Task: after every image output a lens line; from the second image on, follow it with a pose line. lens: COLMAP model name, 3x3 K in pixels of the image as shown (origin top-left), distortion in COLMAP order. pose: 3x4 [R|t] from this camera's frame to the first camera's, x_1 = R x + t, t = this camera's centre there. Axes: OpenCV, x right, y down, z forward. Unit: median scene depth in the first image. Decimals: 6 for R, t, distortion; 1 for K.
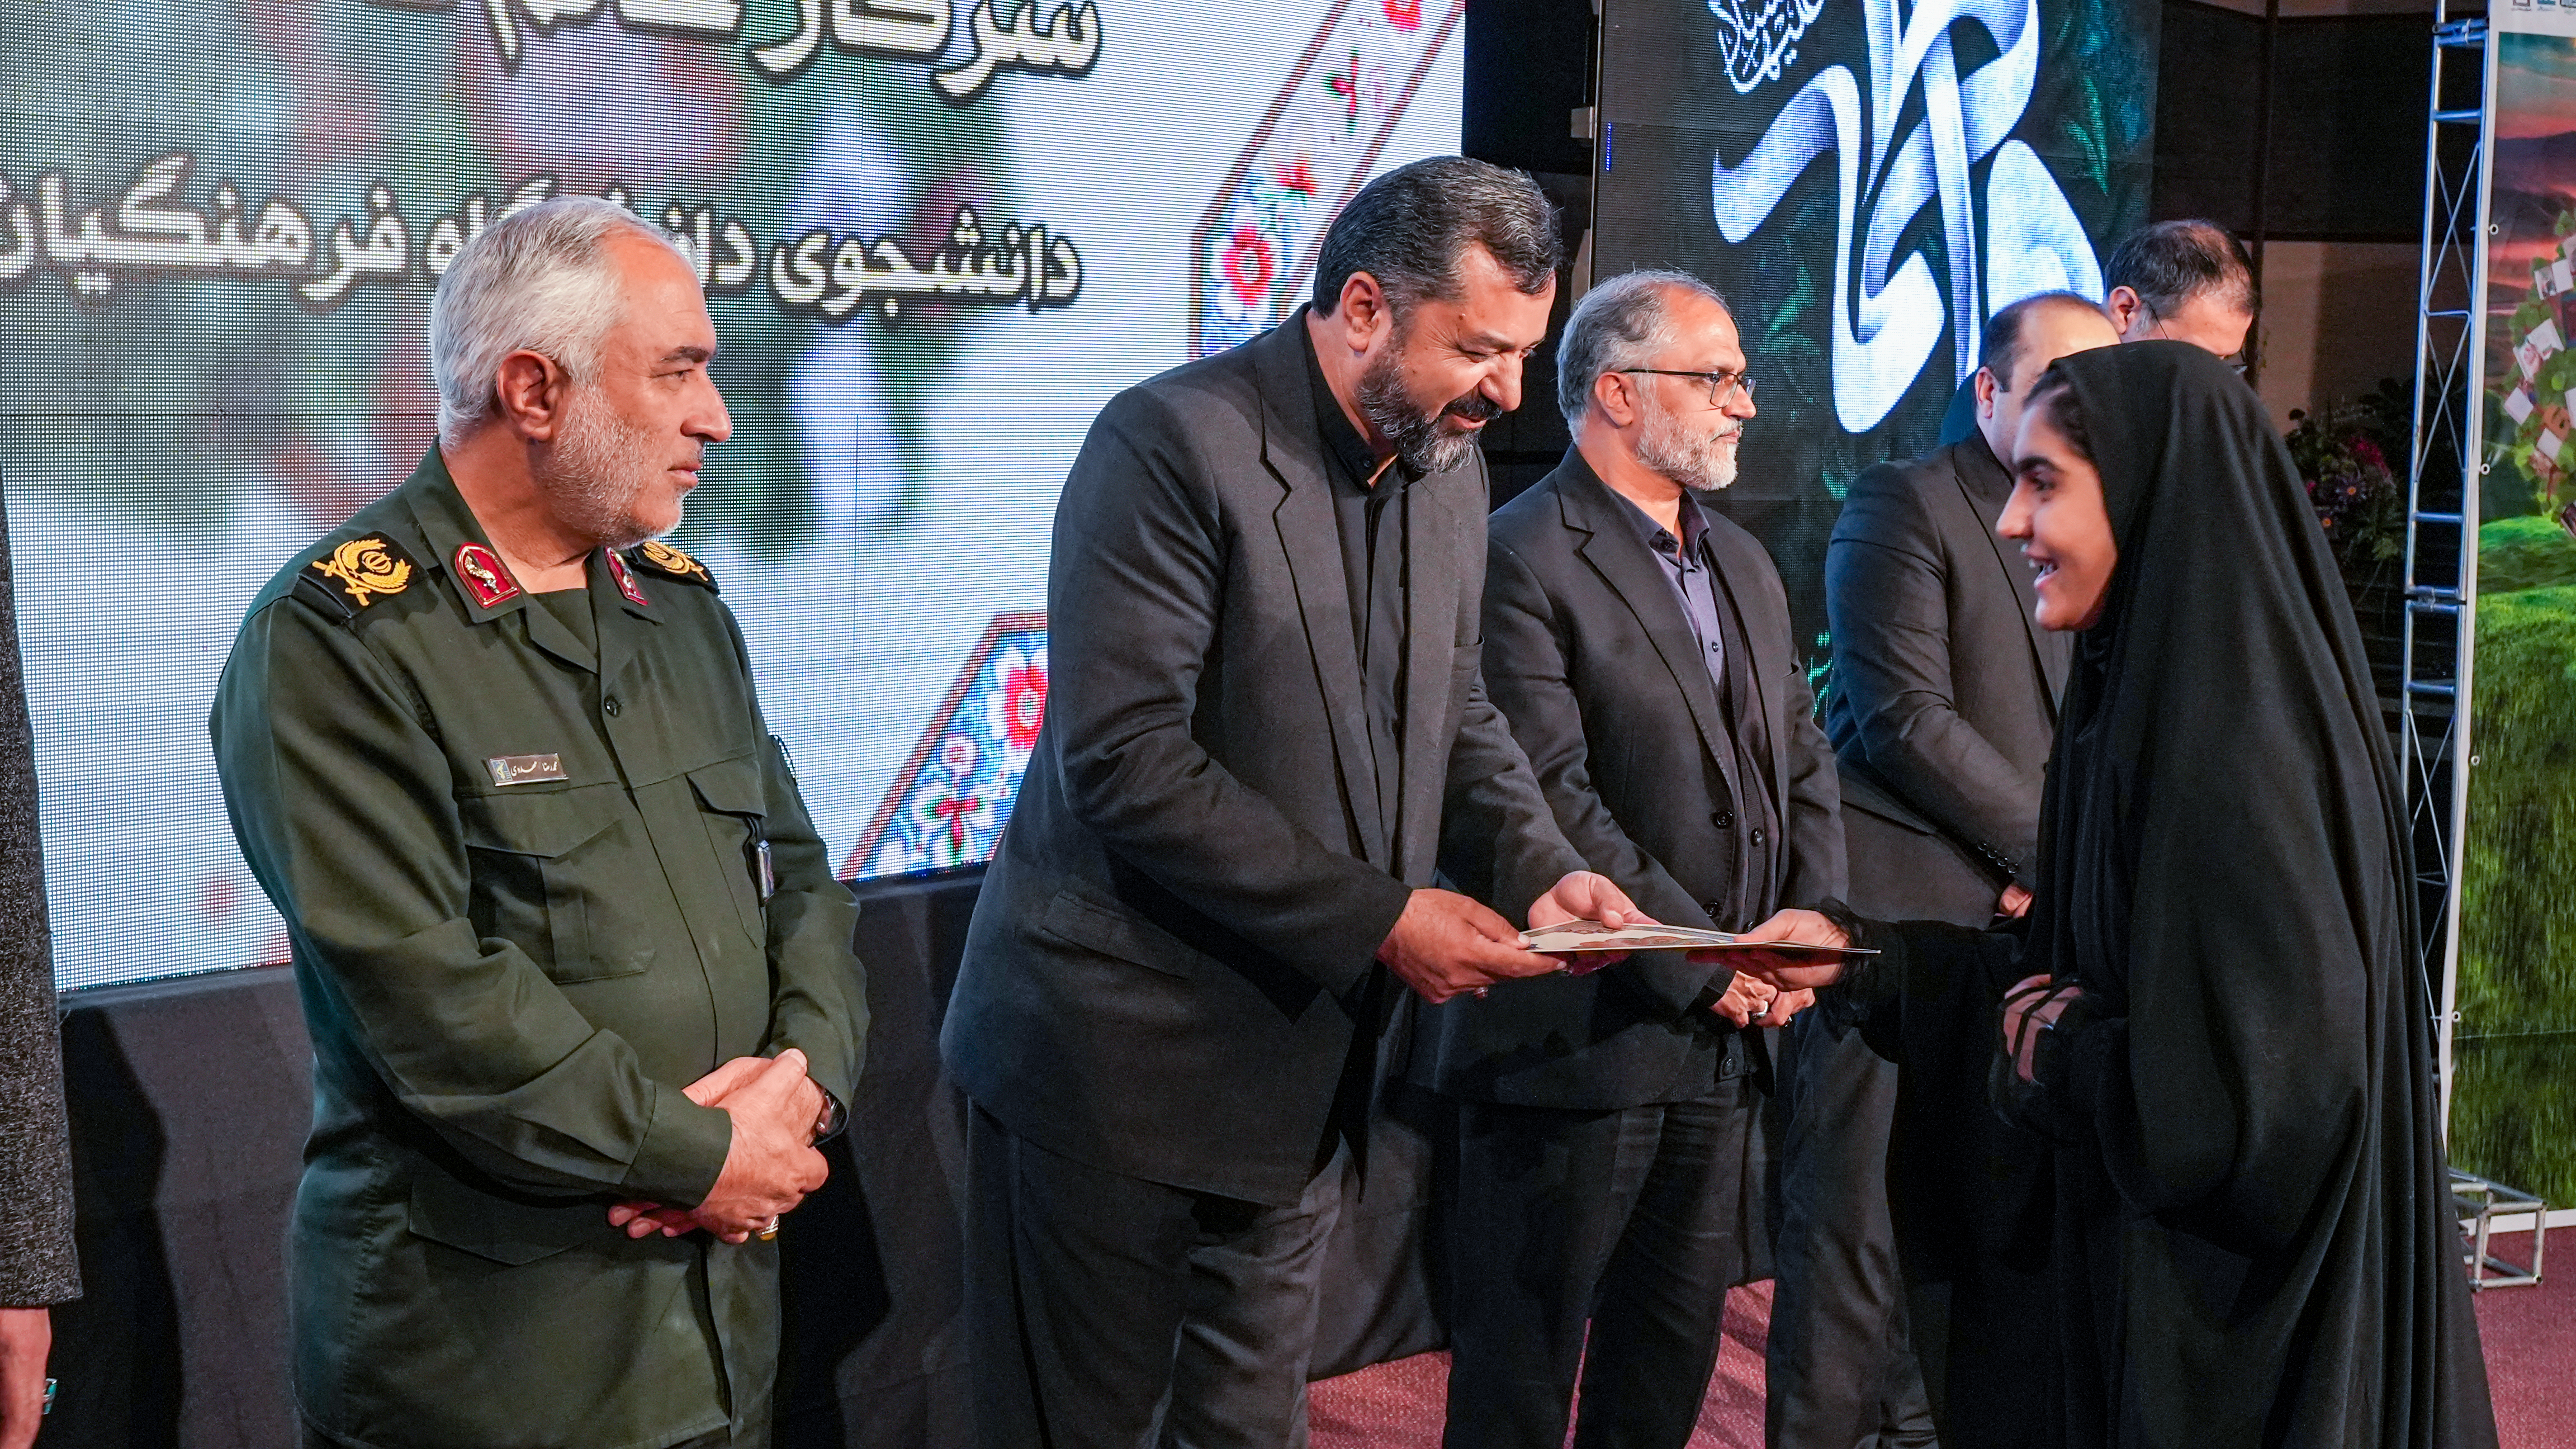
lens RADIAL K [[3239.2, 0, 1282.6], [0, 3239.2, 740.7], [0, 0, 1]] dist [0.006274, 0.000000]
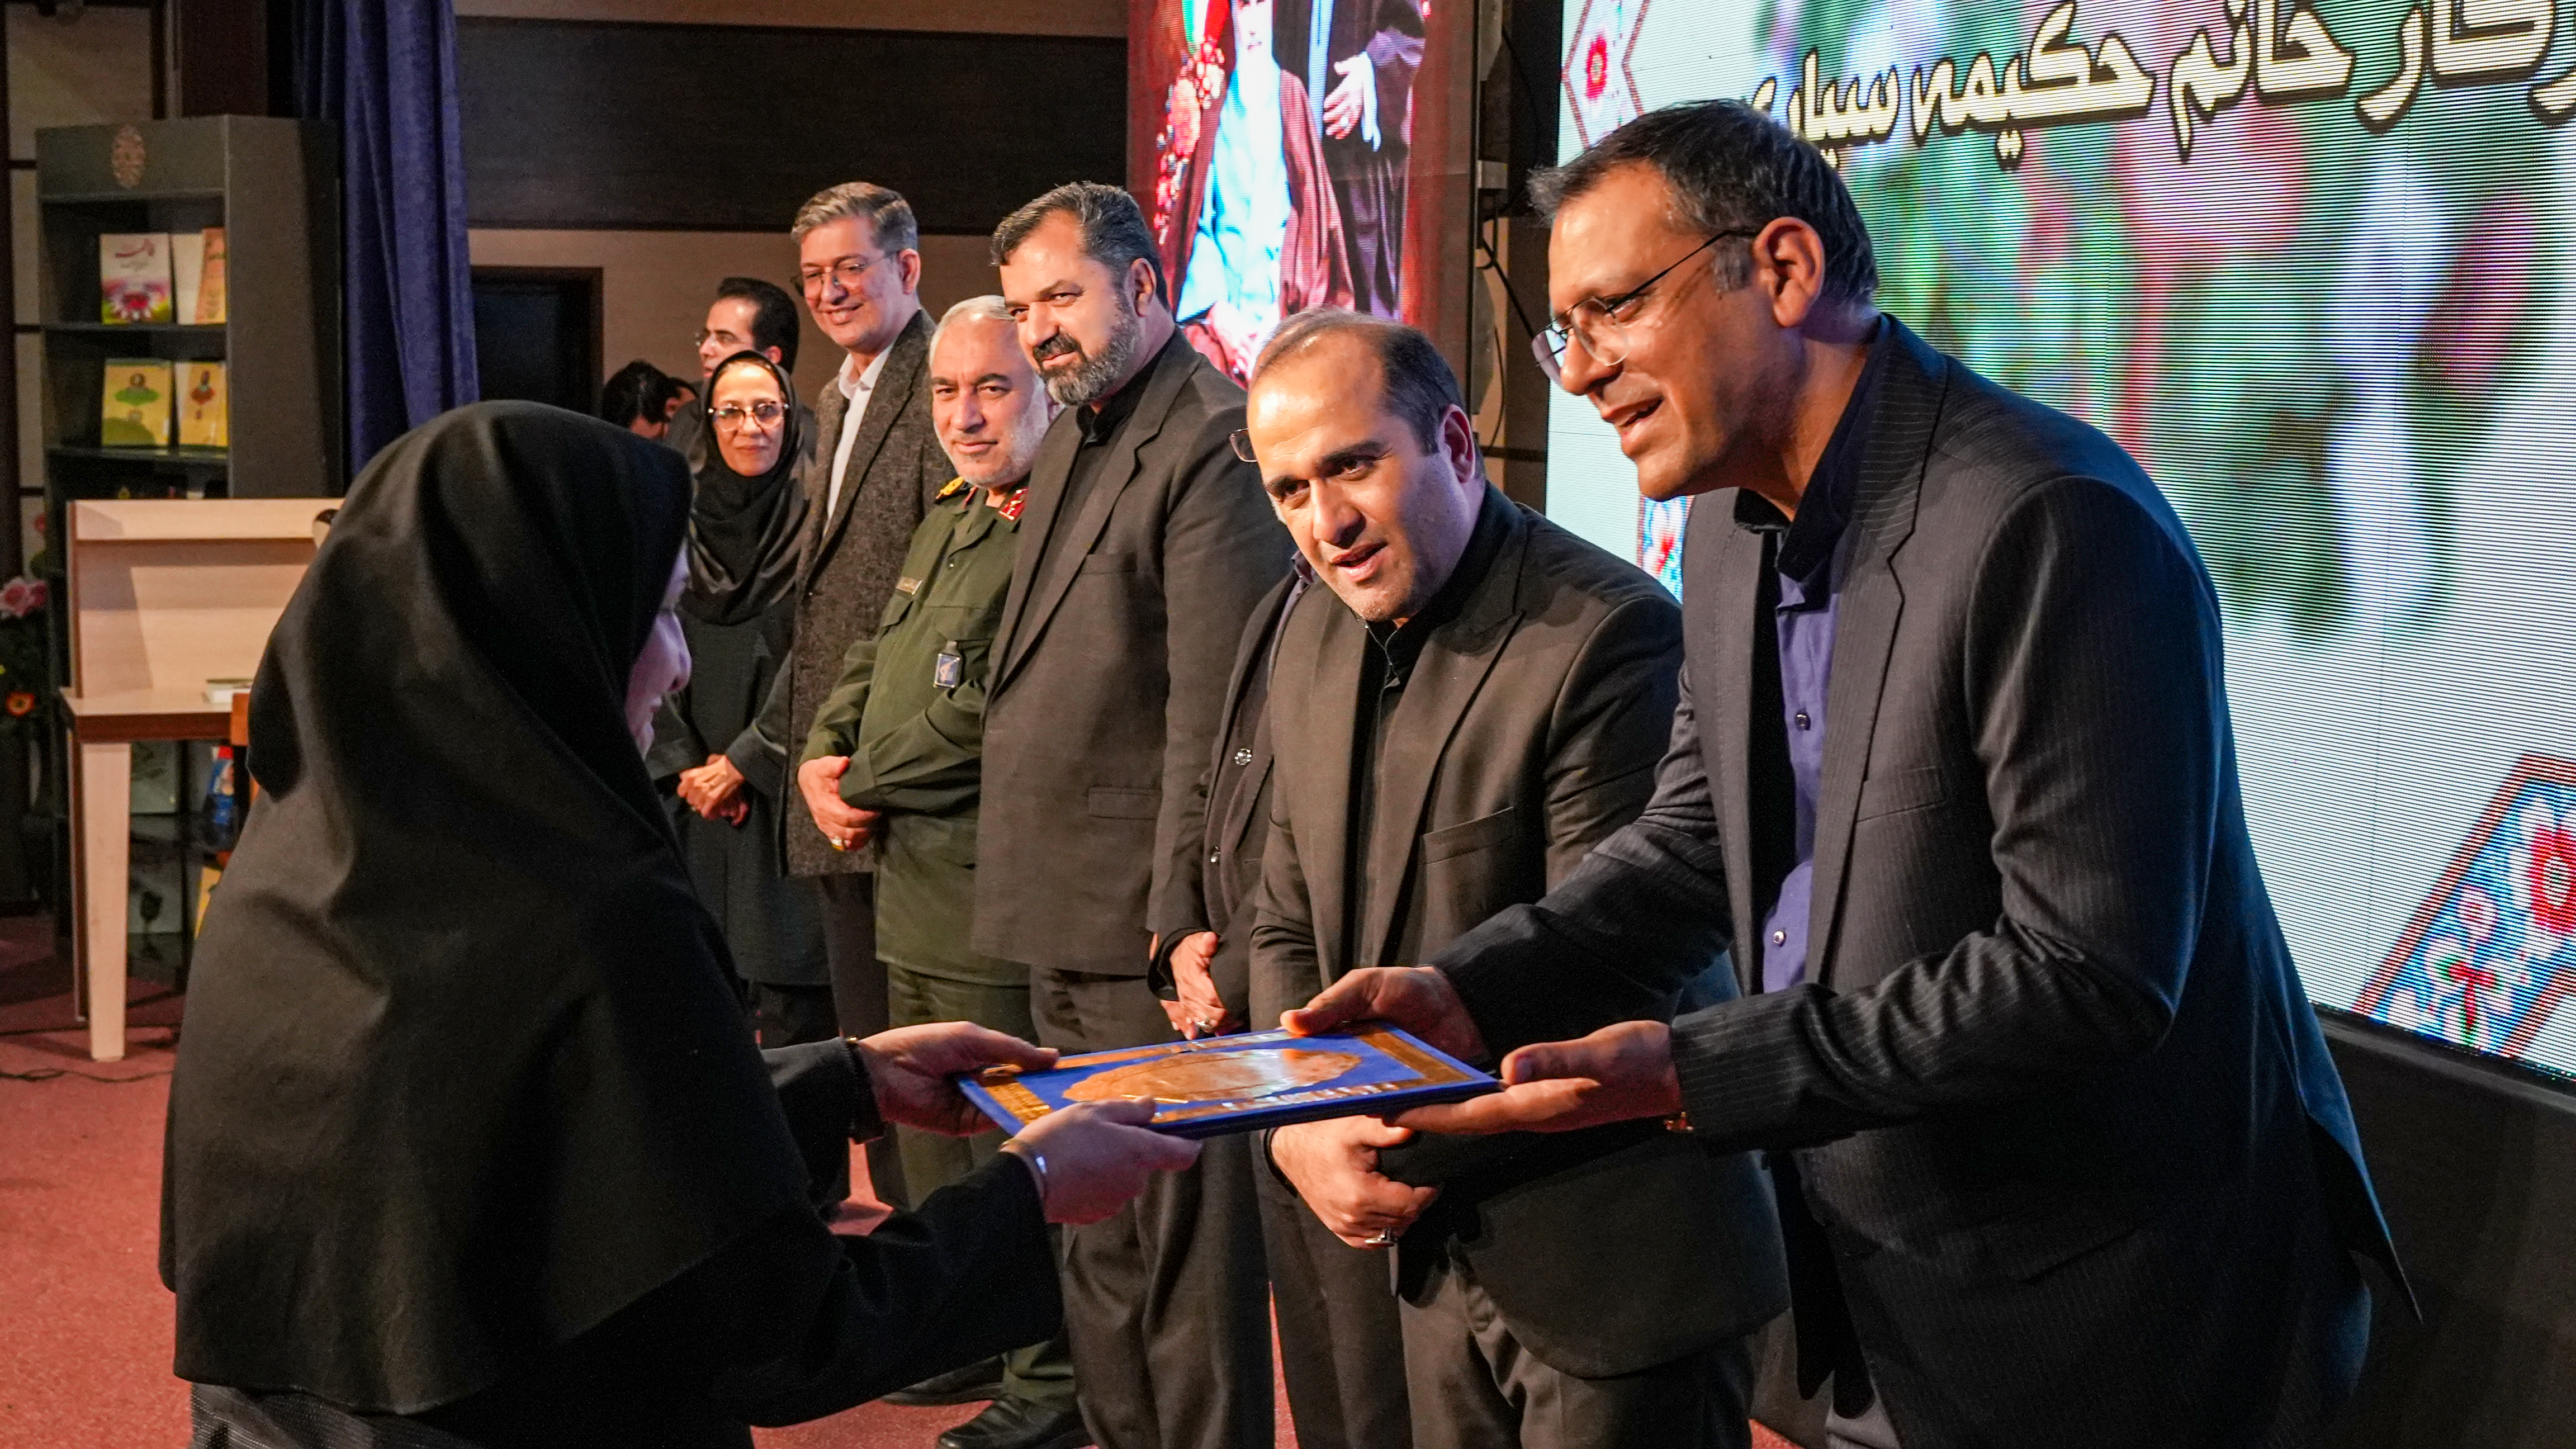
lens RADIAL K [[3899.2, 0, 1285.7], [0, 3899.2, 719.7], [0, 0, 1]] dist [0.026565, 0.000000]
pose [[-0.486193, 0.068455, -0.871166, 0.914408], [-0.118016, 0.982650, 0.143079, -0.151326], [0.865846, 0.172376, -0.469679, 1.203641]]
